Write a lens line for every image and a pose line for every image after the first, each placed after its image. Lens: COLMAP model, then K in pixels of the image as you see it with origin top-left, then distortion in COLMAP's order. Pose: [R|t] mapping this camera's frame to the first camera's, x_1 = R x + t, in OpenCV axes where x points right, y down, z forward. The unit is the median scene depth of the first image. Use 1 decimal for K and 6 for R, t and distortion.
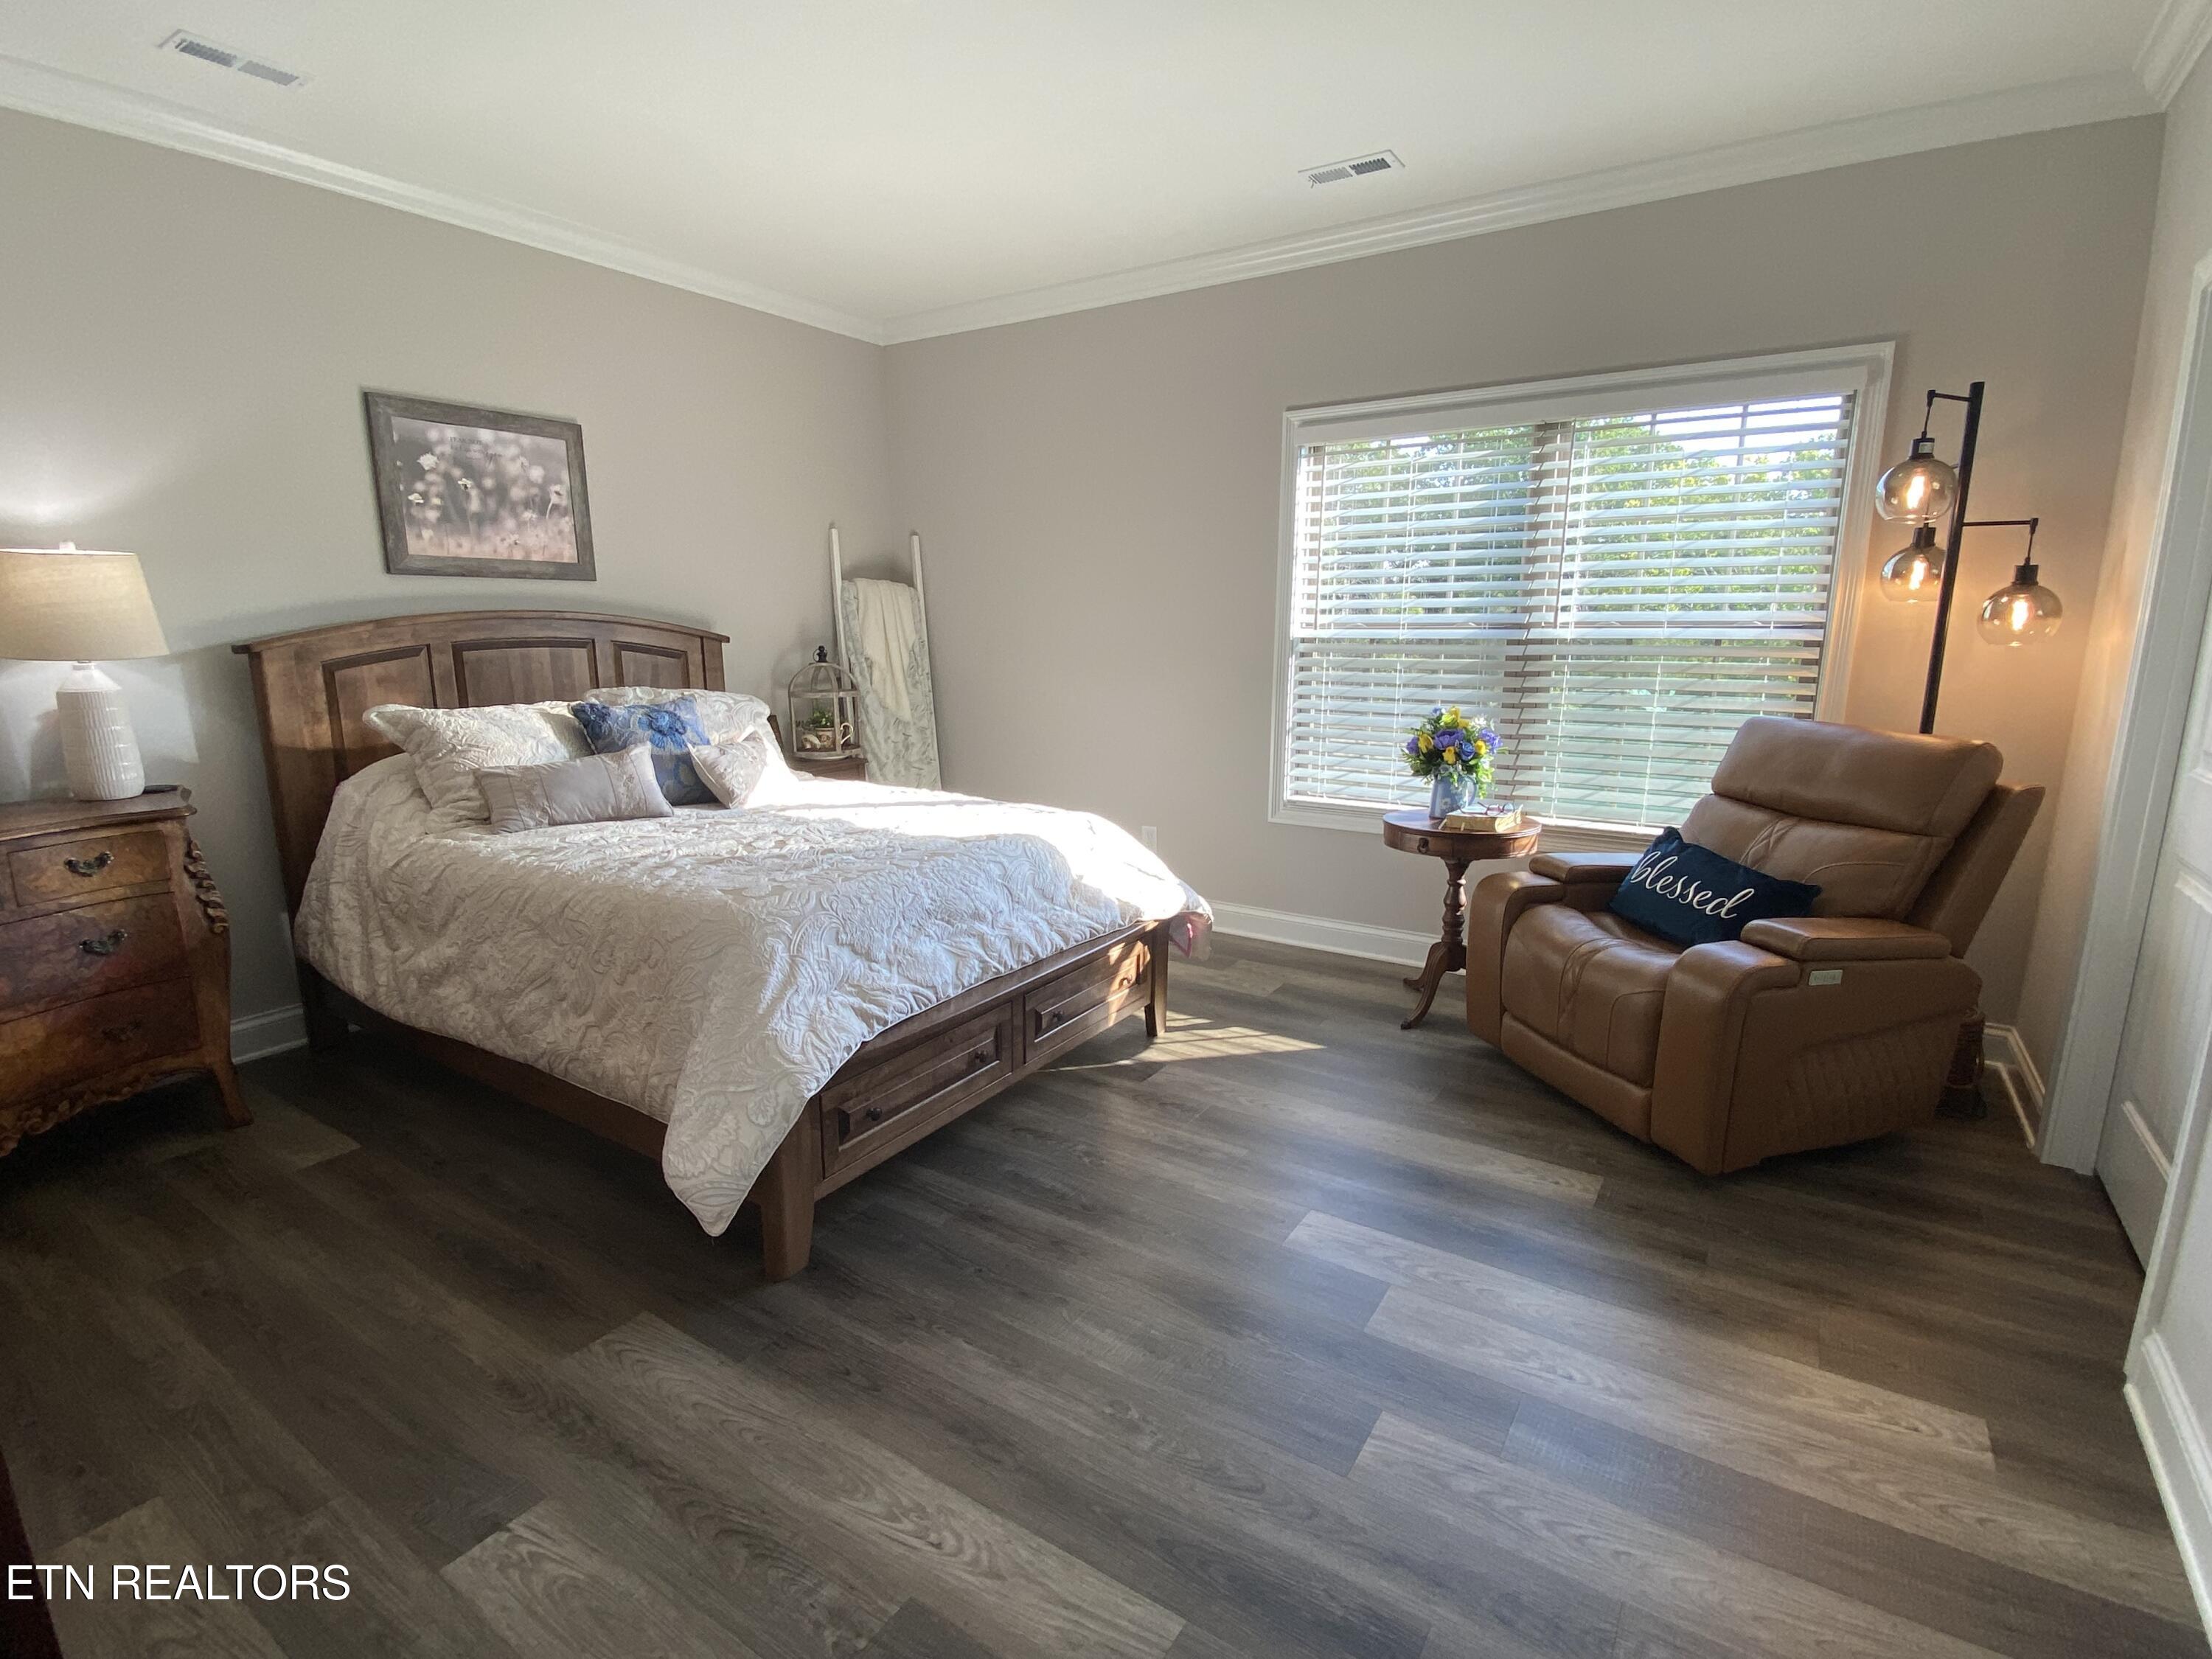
lens RADIAL K [[1048.9, 0, 1100.7], [0, 1048.9, 840.0], [0, 0, 1]] dist [0.022443, -0.018381]
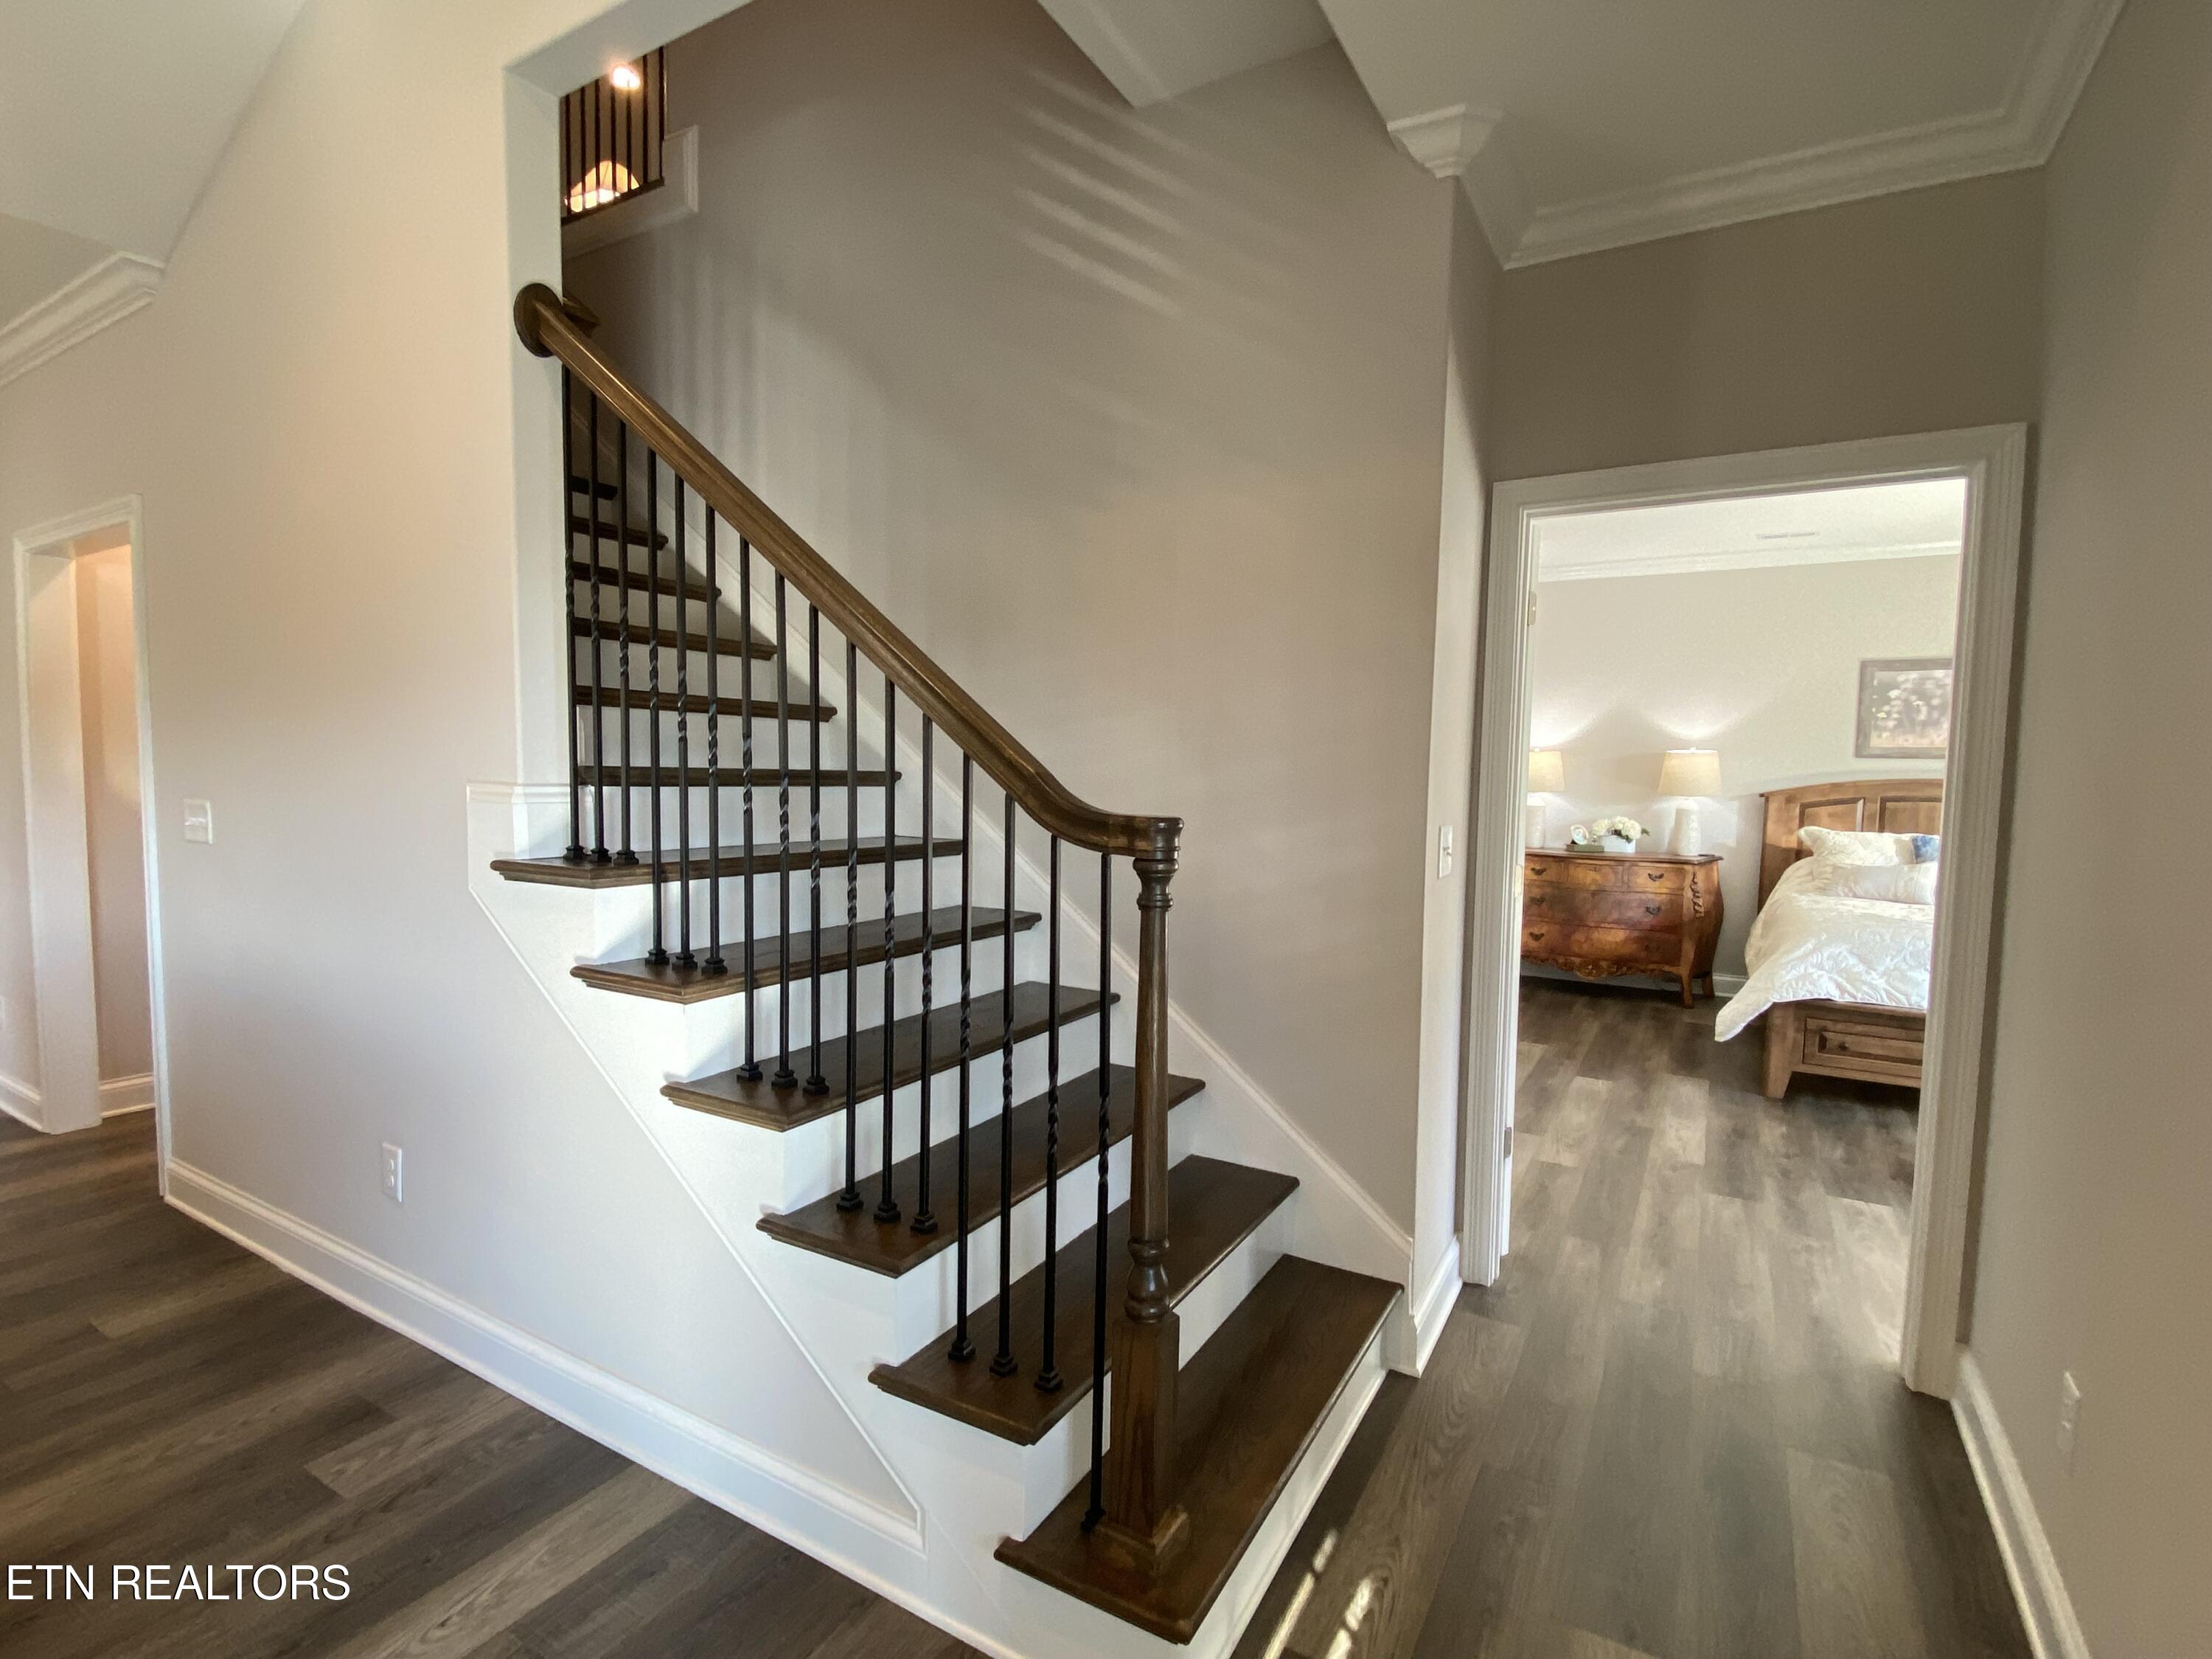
lens RADIAL K [[1048.9, 0, 1098.0], [0, 1048.9, 838.4], [0, 0, 1]] dist [0.022443, -0.018381]
pose [[0.046391, 0.073163, -0.996240, 1.073198], [-0.222295, 0.973062, 0.061110, 0.056870], [0.973875, 0.218624, 0.061405, -0.332170]]
